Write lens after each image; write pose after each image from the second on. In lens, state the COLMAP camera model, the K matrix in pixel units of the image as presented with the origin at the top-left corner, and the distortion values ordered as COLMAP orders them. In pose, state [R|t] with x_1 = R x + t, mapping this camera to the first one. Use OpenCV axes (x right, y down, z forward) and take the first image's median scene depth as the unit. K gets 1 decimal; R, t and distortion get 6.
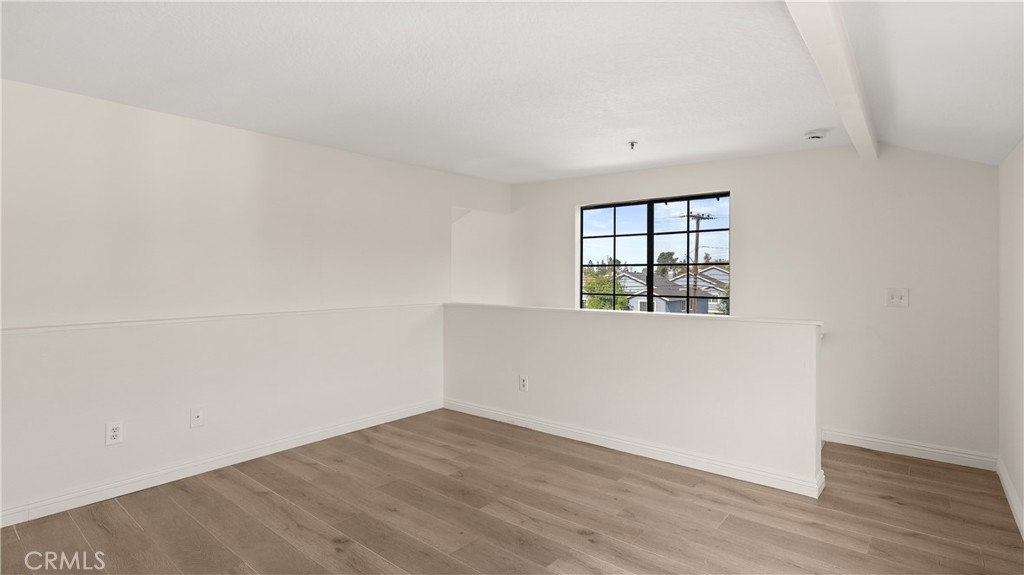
lens RADIAL K [[492.0, 0, 513.8], [0, 492.0, 282.9], [0, 0, 1]] dist [0.002584, -0.000065]
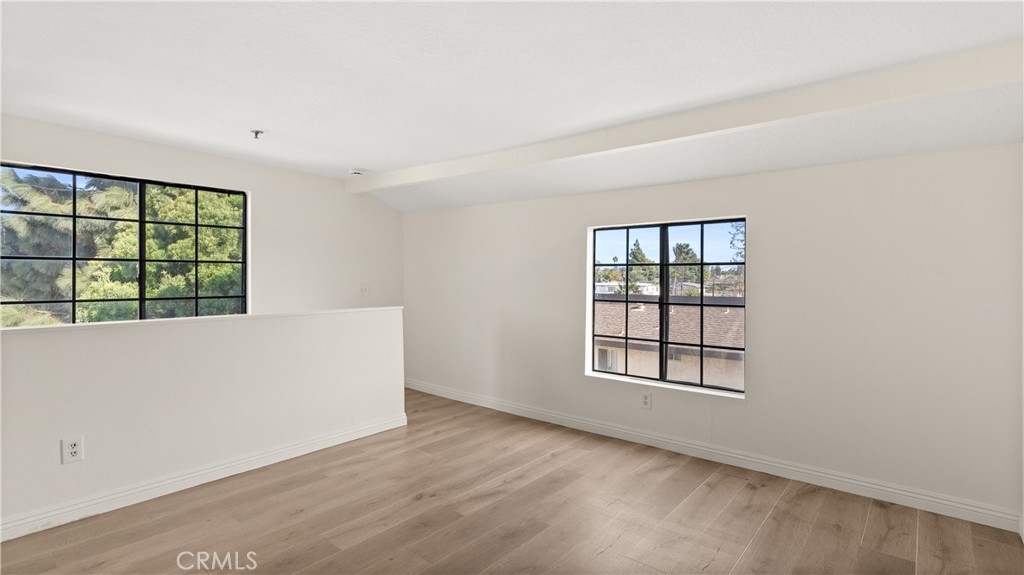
lens RADIAL K [[492.0, 0, 513.8], [0, 492.0, 282.9], [0, 0, 1]] dist [0.002584, -0.000065]
pose [[0.021588, -0.012162, 0.999693, -0.838461], [0.023146, 0.999664, 0.011662, 0.005936], [-0.999499, 0.022888, 0.021862, 0.641257]]
